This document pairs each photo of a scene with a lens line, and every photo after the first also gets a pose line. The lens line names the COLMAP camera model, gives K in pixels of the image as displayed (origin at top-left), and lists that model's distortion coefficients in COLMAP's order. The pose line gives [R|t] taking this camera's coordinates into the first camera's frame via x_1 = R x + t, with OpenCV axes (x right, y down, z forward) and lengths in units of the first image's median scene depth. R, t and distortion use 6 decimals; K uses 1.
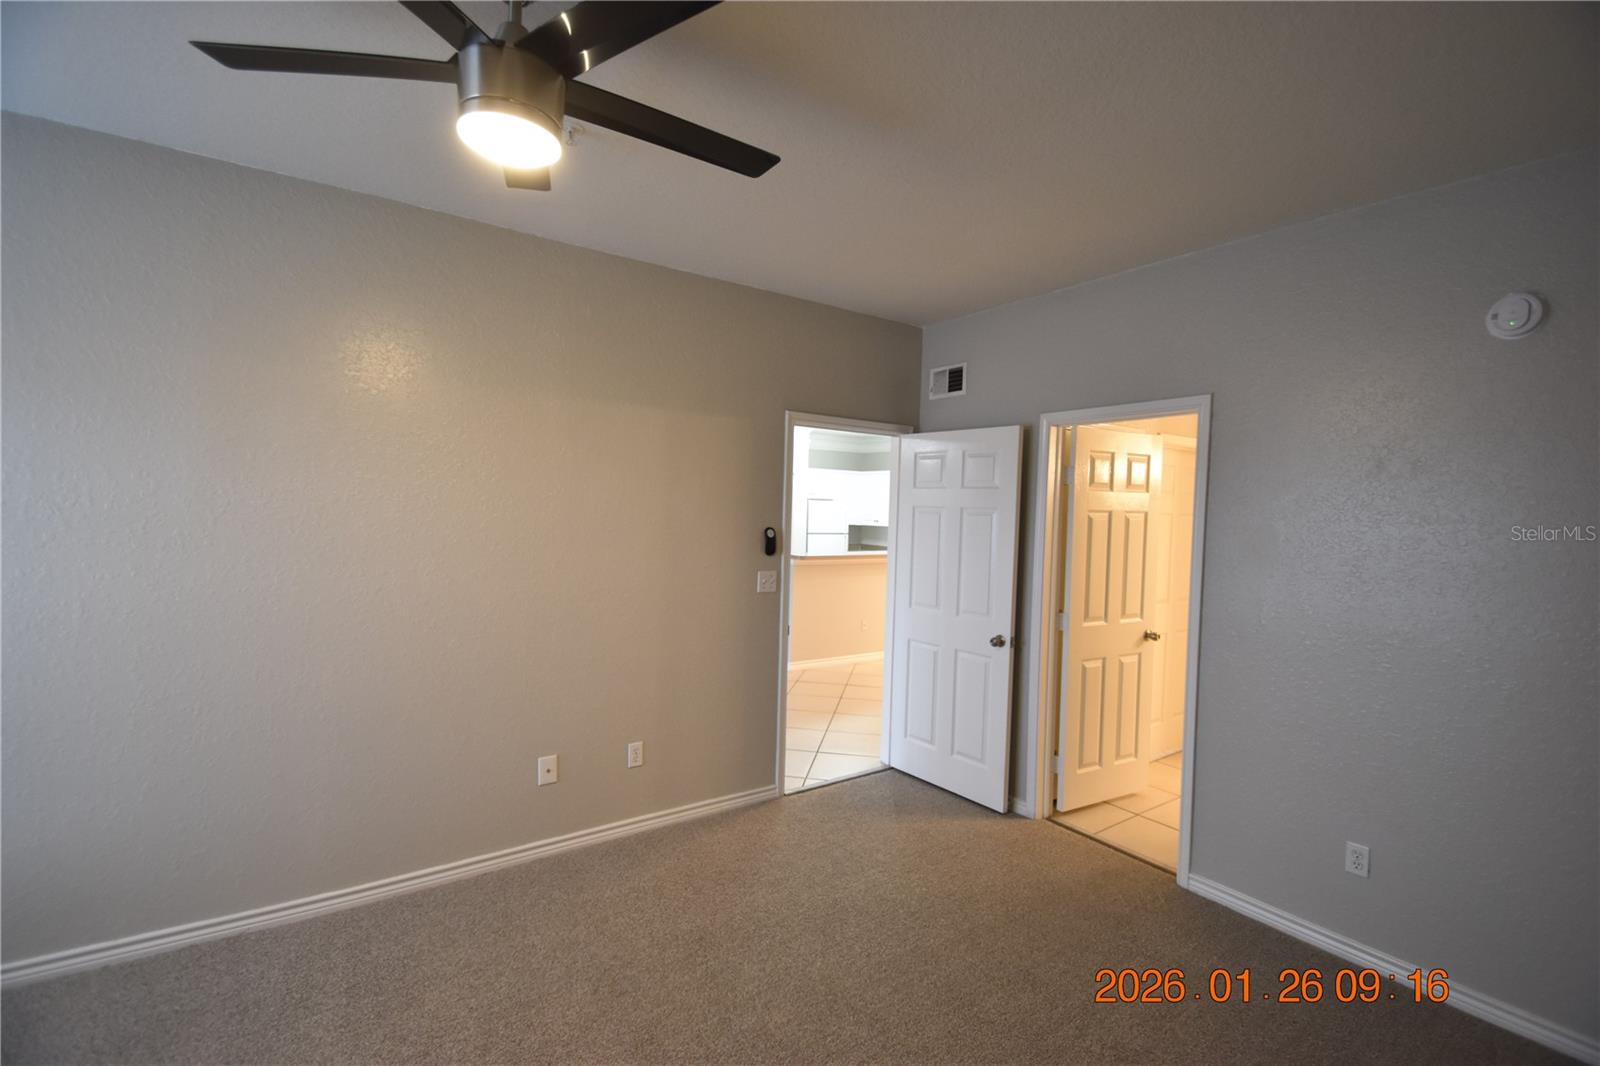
lens RADIAL K [[702.2, 0, 806.1], [0, 702.2, 539.6], [0, 0, 1]] dist [0.000917, -0.009399]
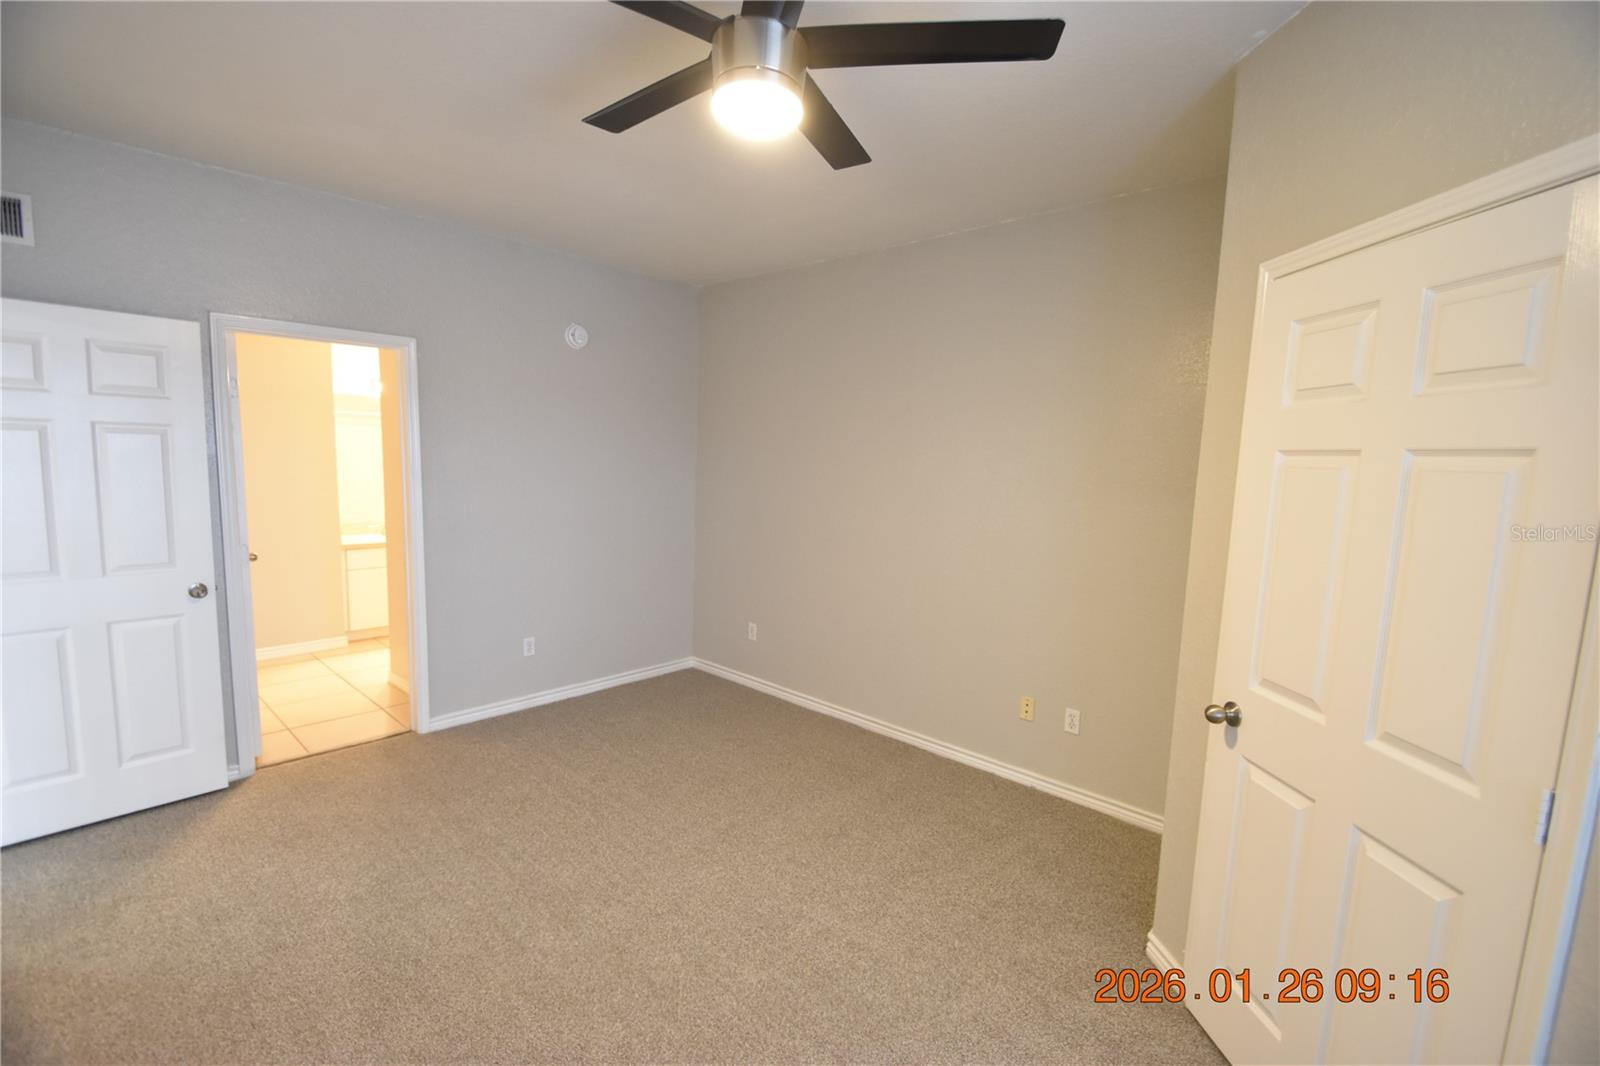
lens RADIAL K [[702.2, 0, 806.1], [0, 702.2, 539.6], [0, 0, 1]] dist [0.000917, -0.009399]
pose [[-0.216142, -0.153603, 0.964204, -0.645454], [-0.002576, 0.987634, 0.156758, -0.042671], [-0.976358, 0.031399, -0.213865, 0.482916]]
